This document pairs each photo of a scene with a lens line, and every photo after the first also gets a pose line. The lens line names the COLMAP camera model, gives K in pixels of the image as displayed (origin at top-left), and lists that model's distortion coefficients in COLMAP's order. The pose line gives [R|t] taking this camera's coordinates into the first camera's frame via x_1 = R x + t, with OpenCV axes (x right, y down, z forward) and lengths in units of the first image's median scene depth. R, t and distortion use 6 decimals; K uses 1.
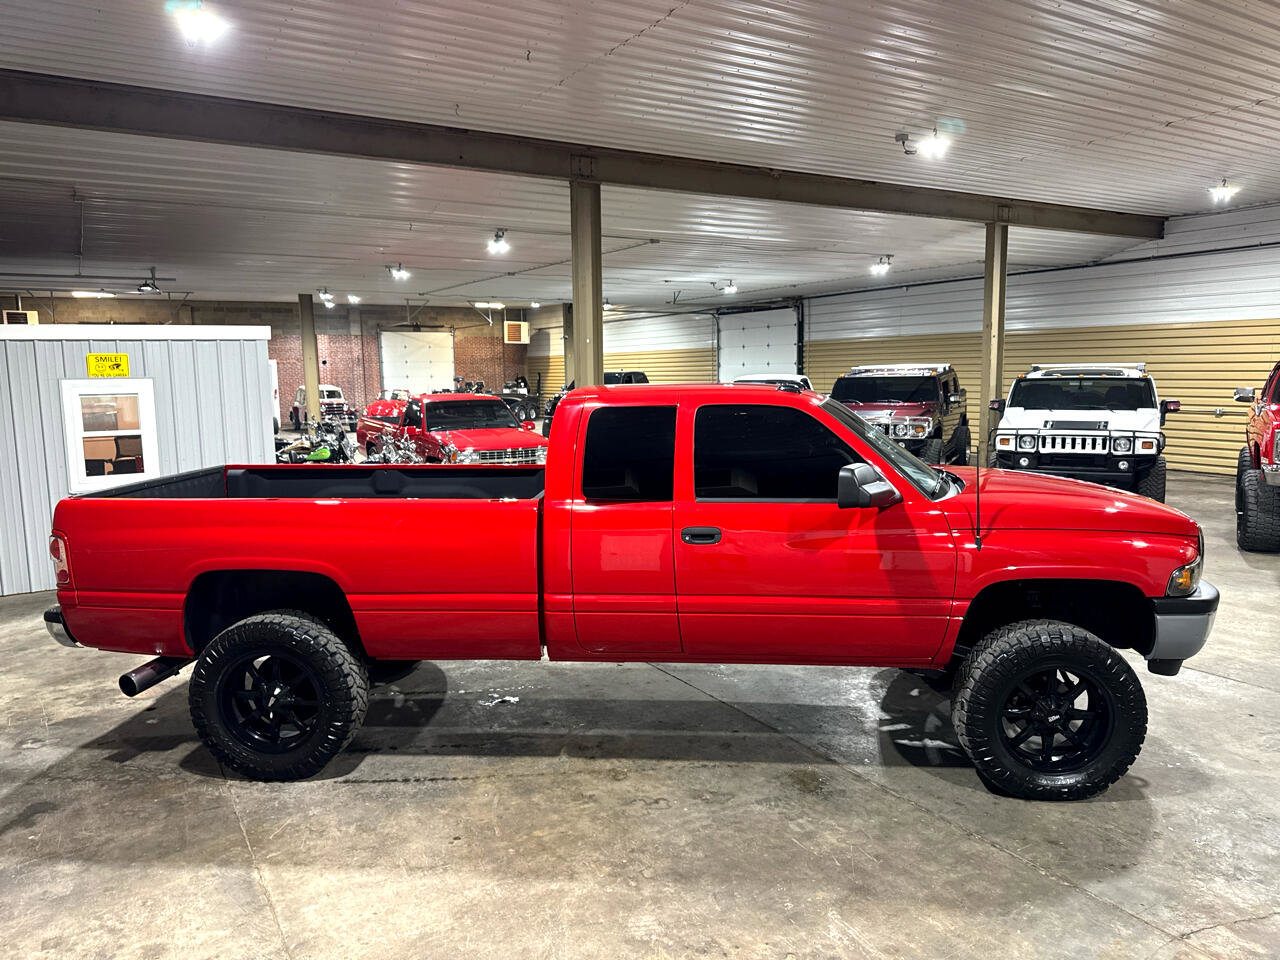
lens RADIAL K [[909.5, 0, 639.9], [0, 909.5, 480.2], [0, 0, 1]] dist [0.023244, -0.027499]
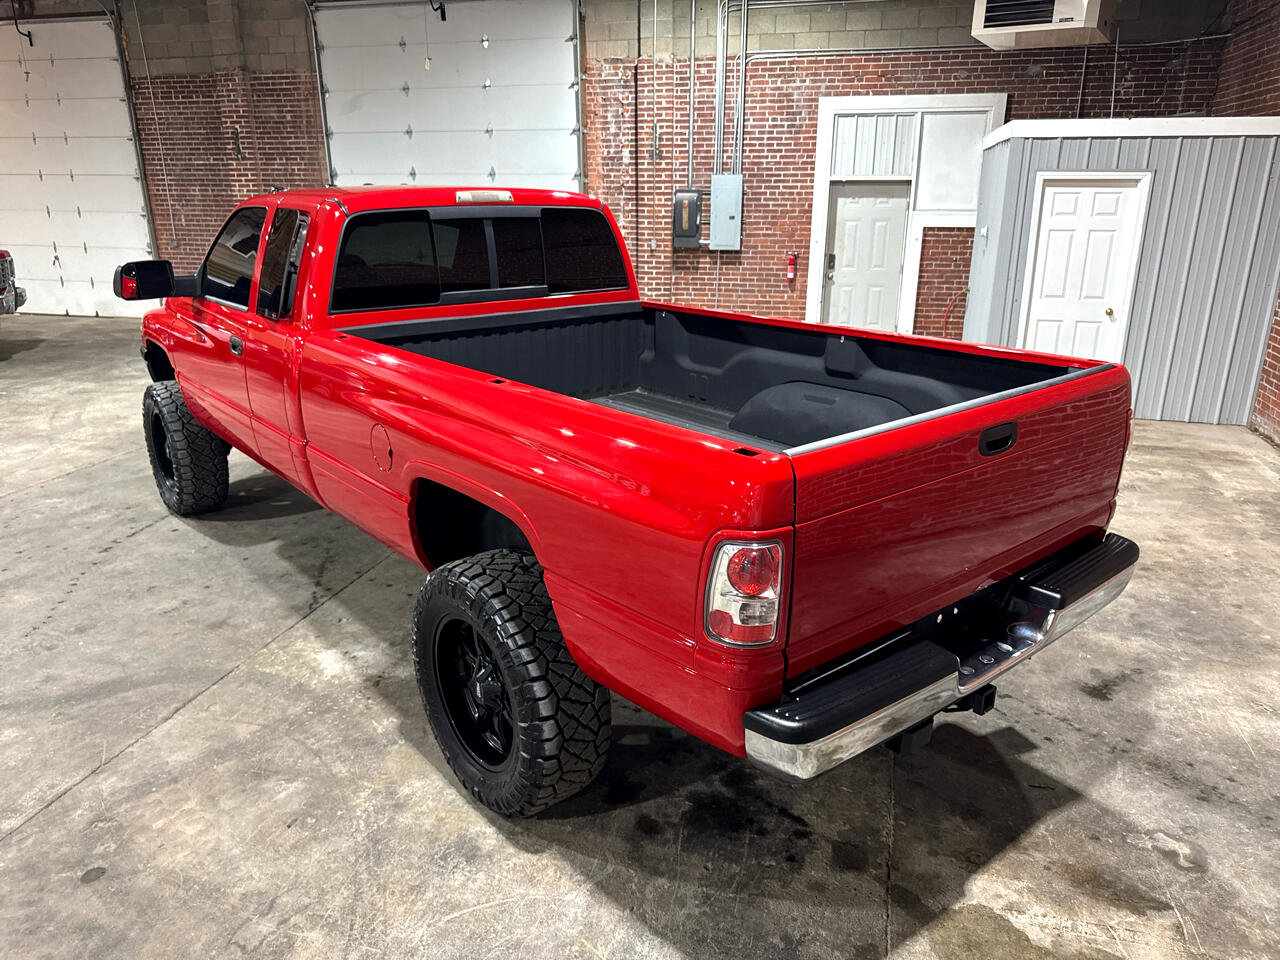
lens RADIAL K [[909.5, 0, 640.0], [0, 909.5, 492.1], [0, 0, 1]] dist [0.023244, -0.027499]
pose [[-0.684558, -0.220299, 0.694873, -0.841126], [0.101306, 0.915240, 0.389965, -0.173509], [-0.721885, 0.337348, -0.604217, 1.613134]]
